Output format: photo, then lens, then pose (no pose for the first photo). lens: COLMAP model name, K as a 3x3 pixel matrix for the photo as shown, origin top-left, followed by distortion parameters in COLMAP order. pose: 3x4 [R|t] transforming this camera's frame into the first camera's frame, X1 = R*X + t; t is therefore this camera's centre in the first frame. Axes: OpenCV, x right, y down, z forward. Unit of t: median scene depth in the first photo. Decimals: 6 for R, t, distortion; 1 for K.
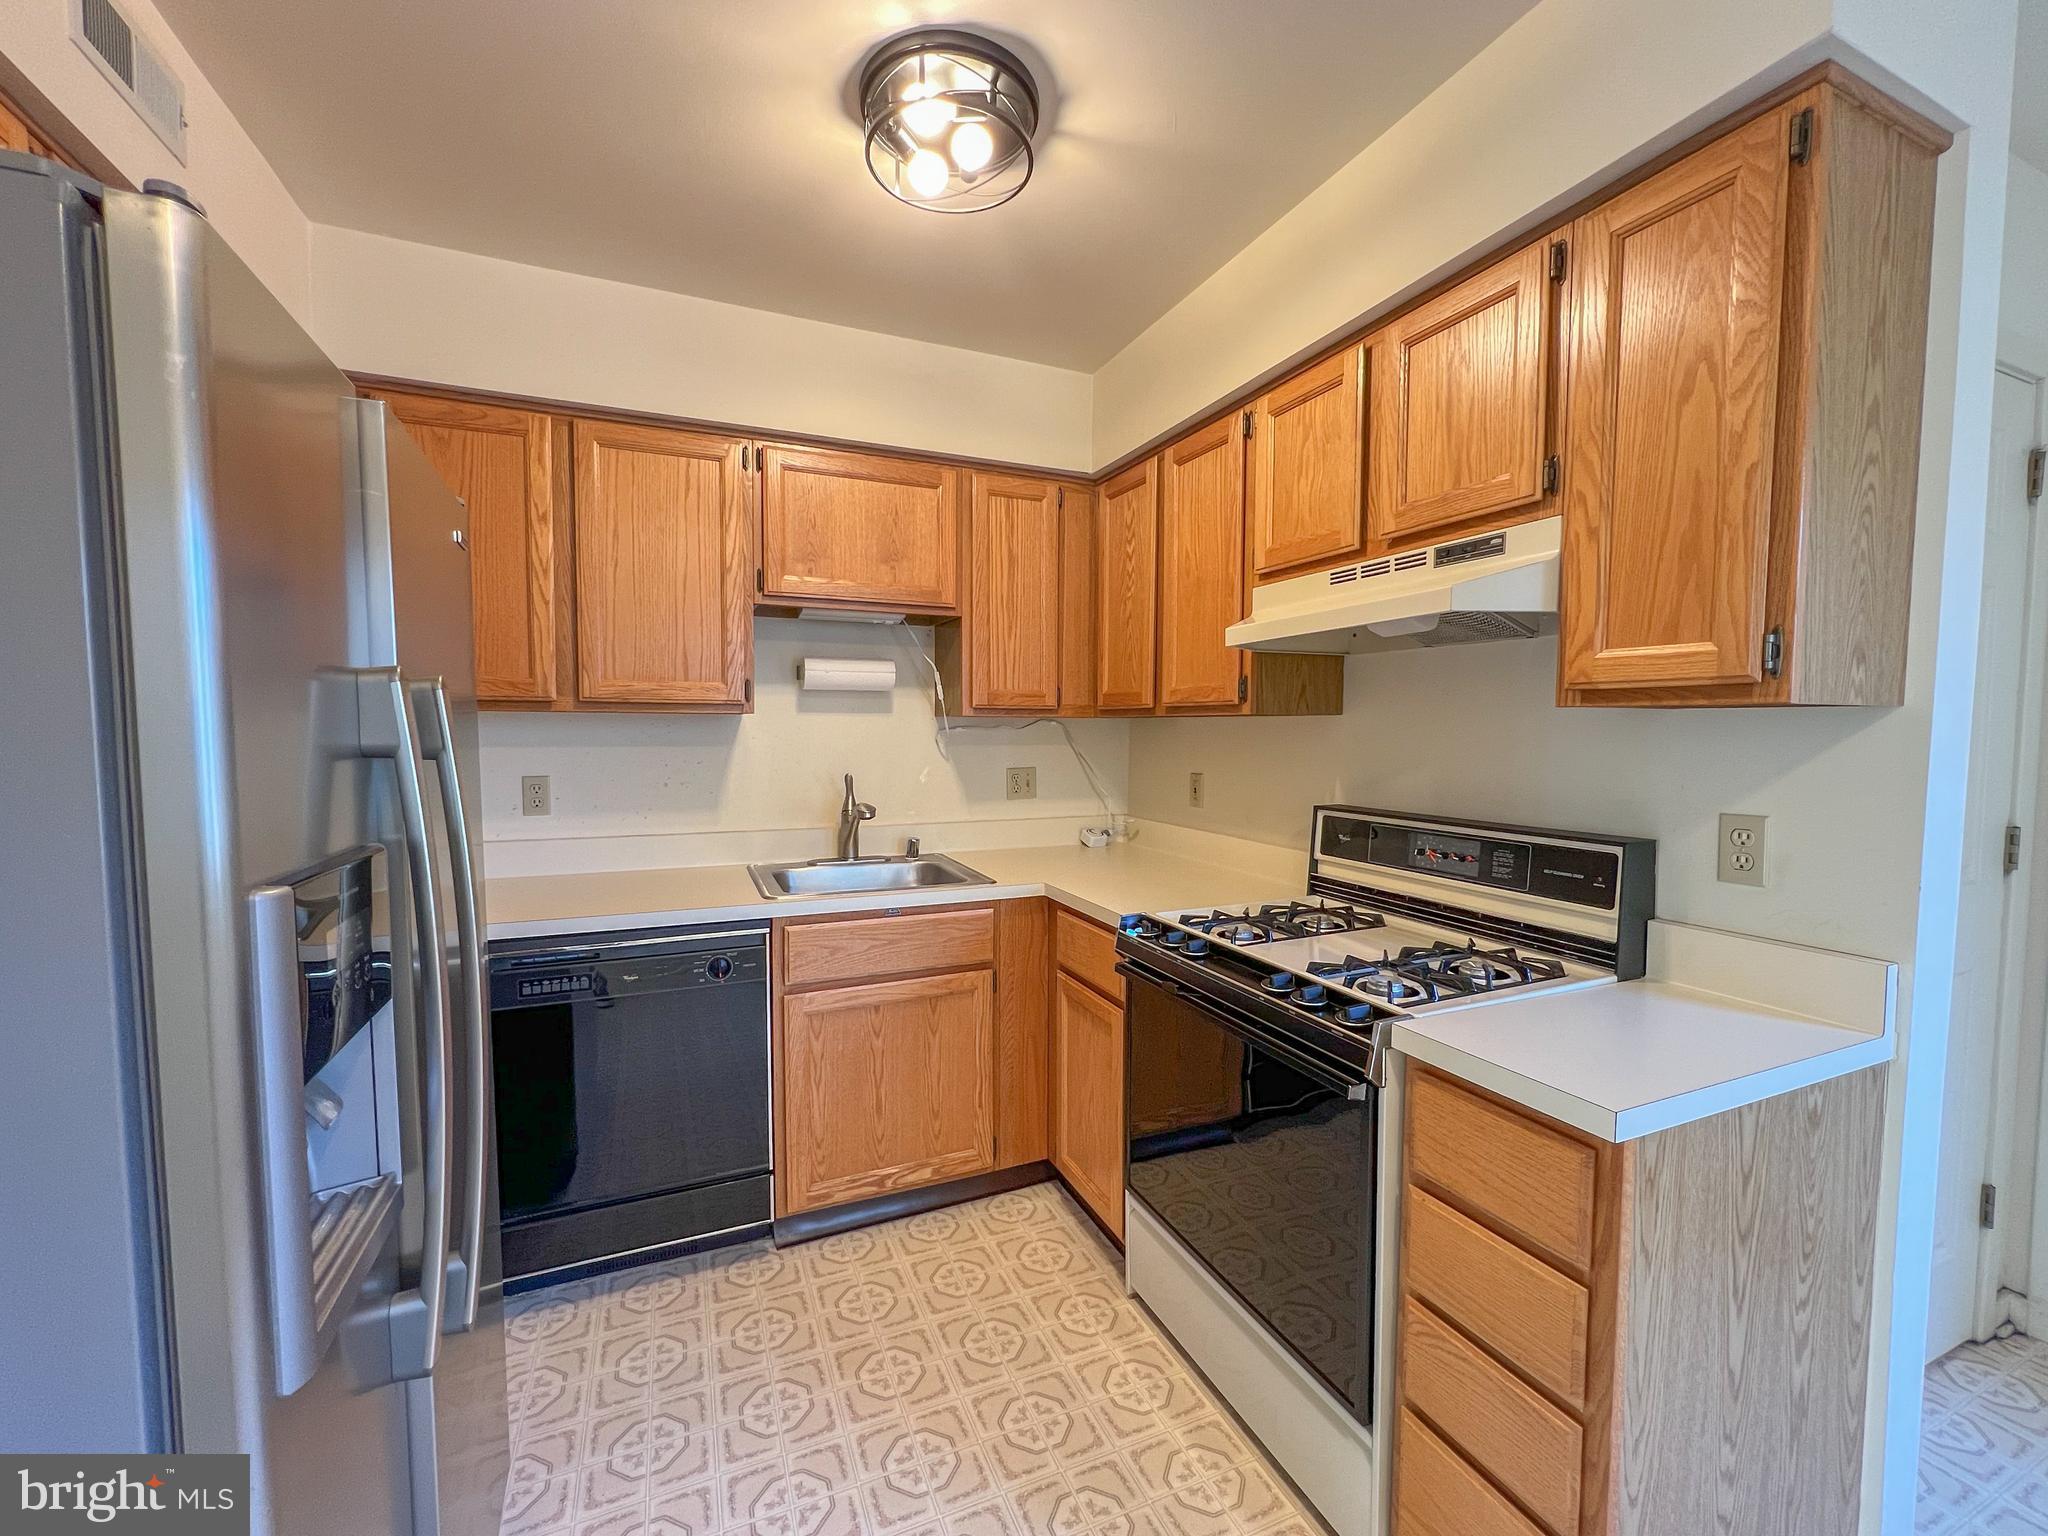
lens RADIAL K [[828.0, 0, 1057.7], [0, 828.0, 771.8], [0, 0, 1]] dist [-0.001224, -0.001333]
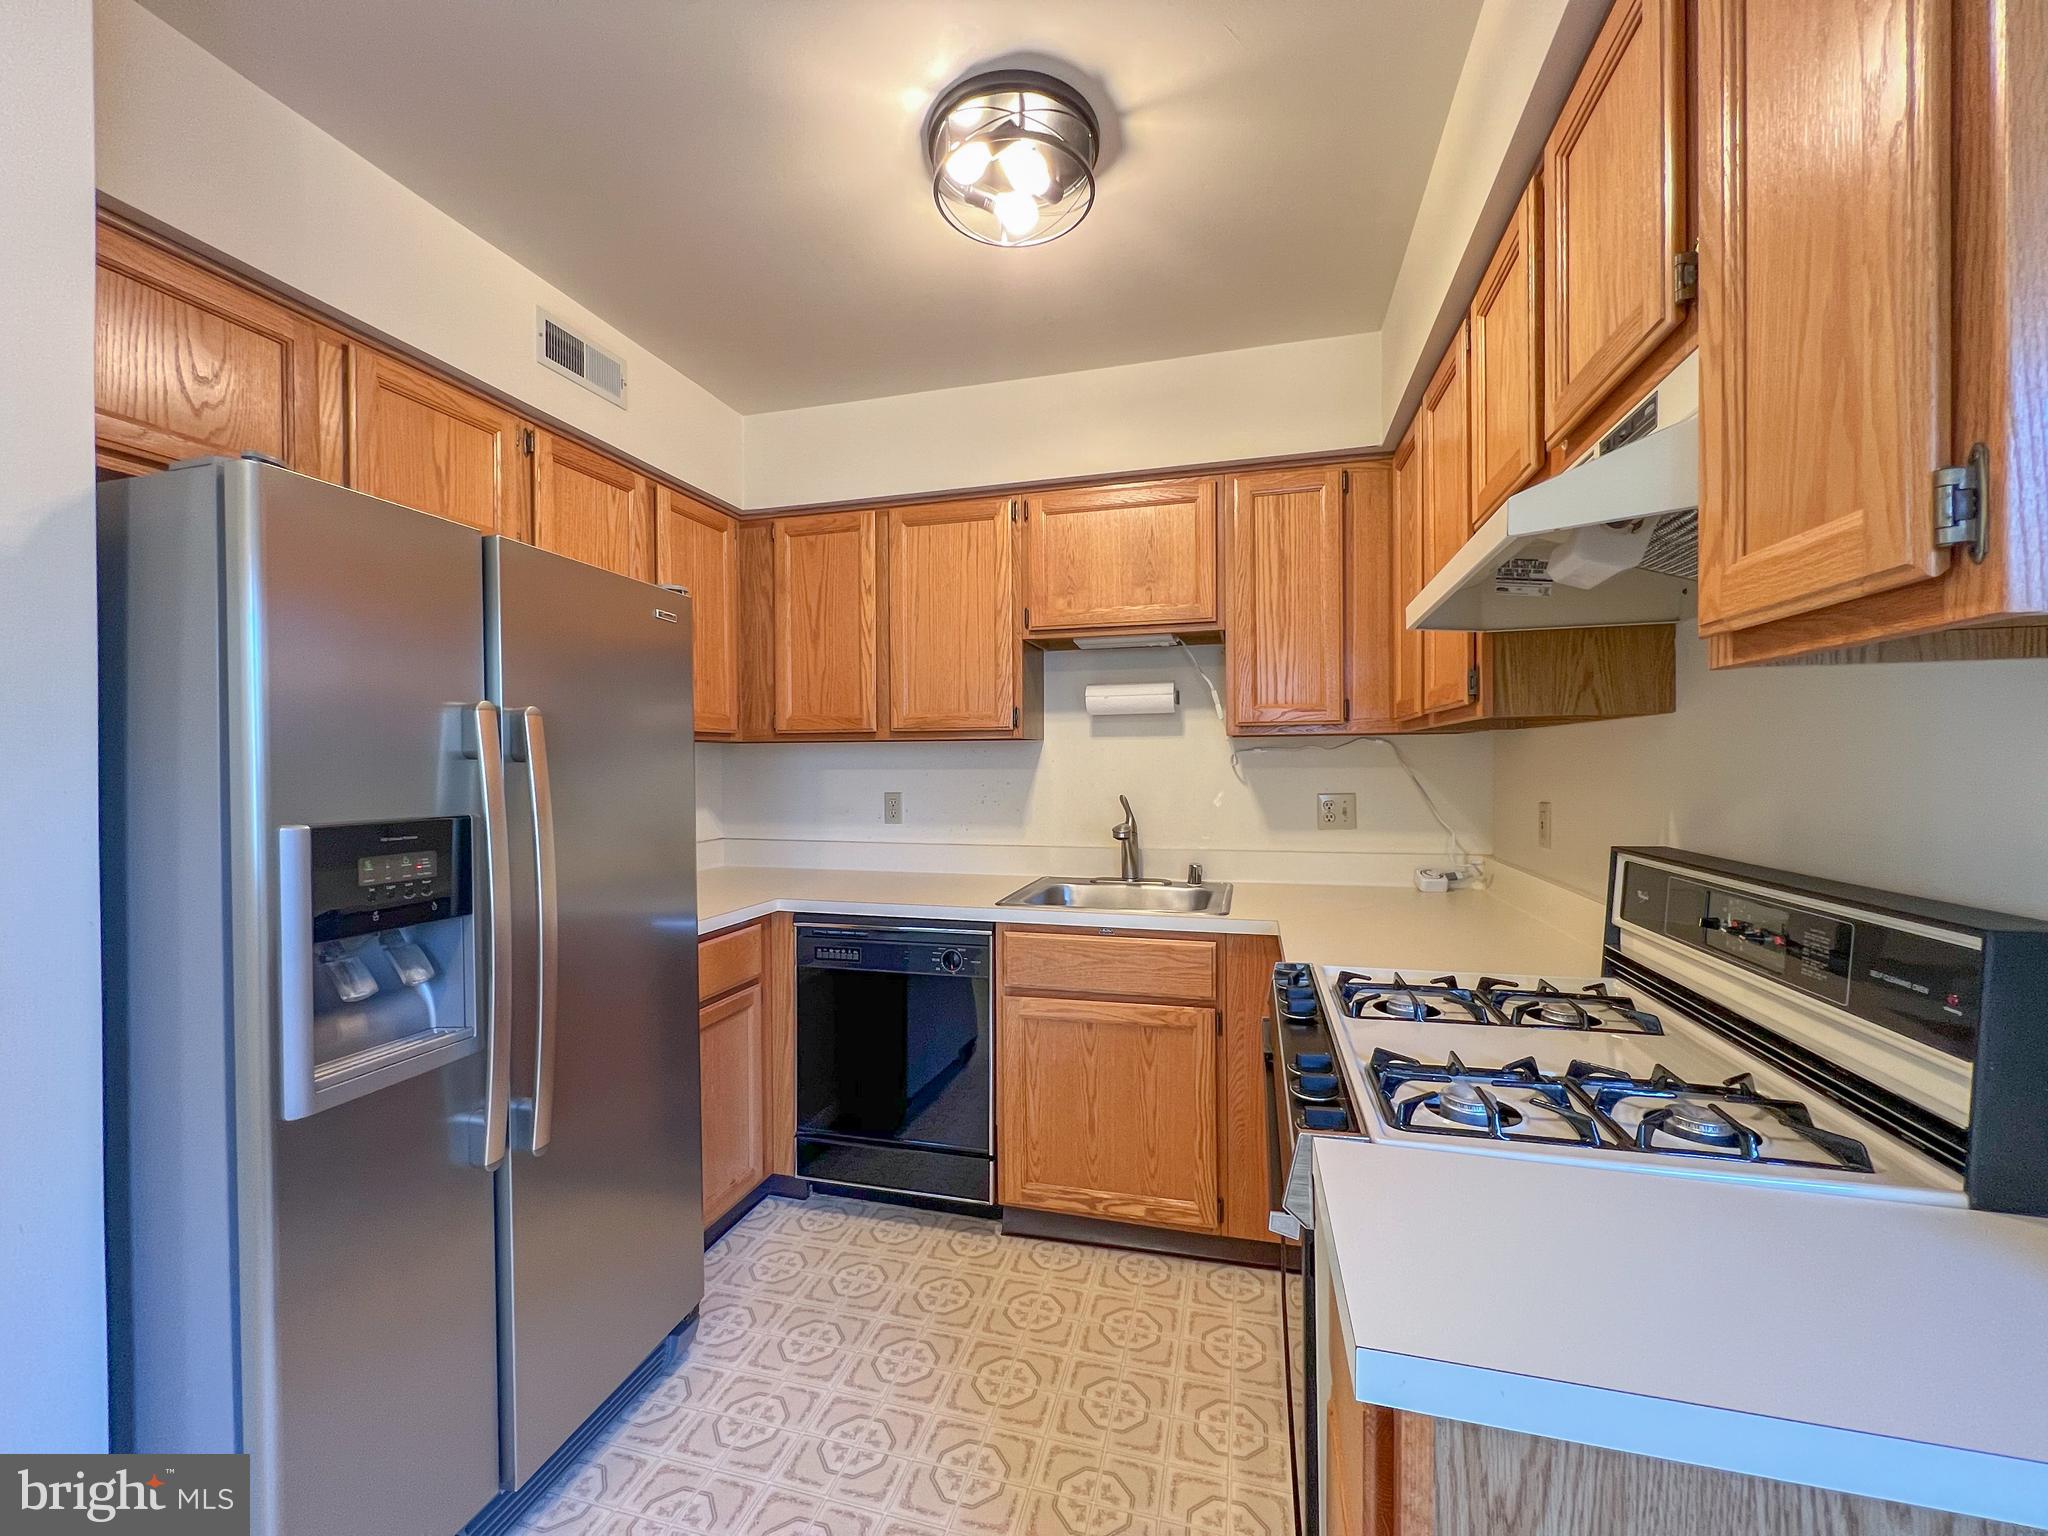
lens RADIAL K [[828.0, 0, 1032.2], [0, 828.0, 771.7], [0, 0, 1]] dist [-0.001224, -0.001333]
pose [[0.777170, -0.004059, -0.629278, 0.359054], [-0.022899, 0.999135, -0.034725, 0.013395], [0.628874, 0.041397, 0.776404, 0.160201]]
